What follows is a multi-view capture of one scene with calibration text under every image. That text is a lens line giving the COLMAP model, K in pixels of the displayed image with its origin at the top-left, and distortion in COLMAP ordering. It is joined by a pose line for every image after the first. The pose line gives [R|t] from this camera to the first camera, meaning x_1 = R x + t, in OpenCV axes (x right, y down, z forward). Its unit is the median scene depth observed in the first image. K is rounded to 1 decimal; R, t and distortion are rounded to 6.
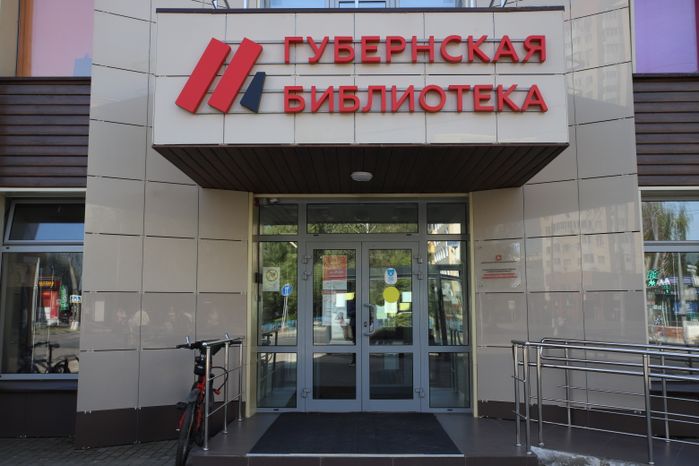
lens RADIAL K [[711.7, 0, 349.5], [0, 711.7, 233.0], [0, 0, 1]] dist [-0.013293, 0.002500]
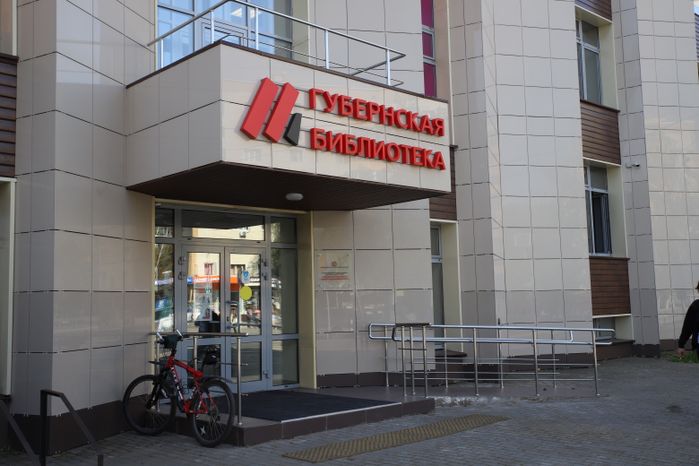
lens RADIAL K [[754.7, 0, 349.7], [0, 754.7, 230.5], [0, 0, 1]] dist [0.004473, 0.005218]
pose [[0.718626, 0.052032, 0.693448, -0.959614], [-0.054355, 0.998349, -0.018581, -0.002510], [-0.693269, -0.024339, 0.720267, -0.015966]]
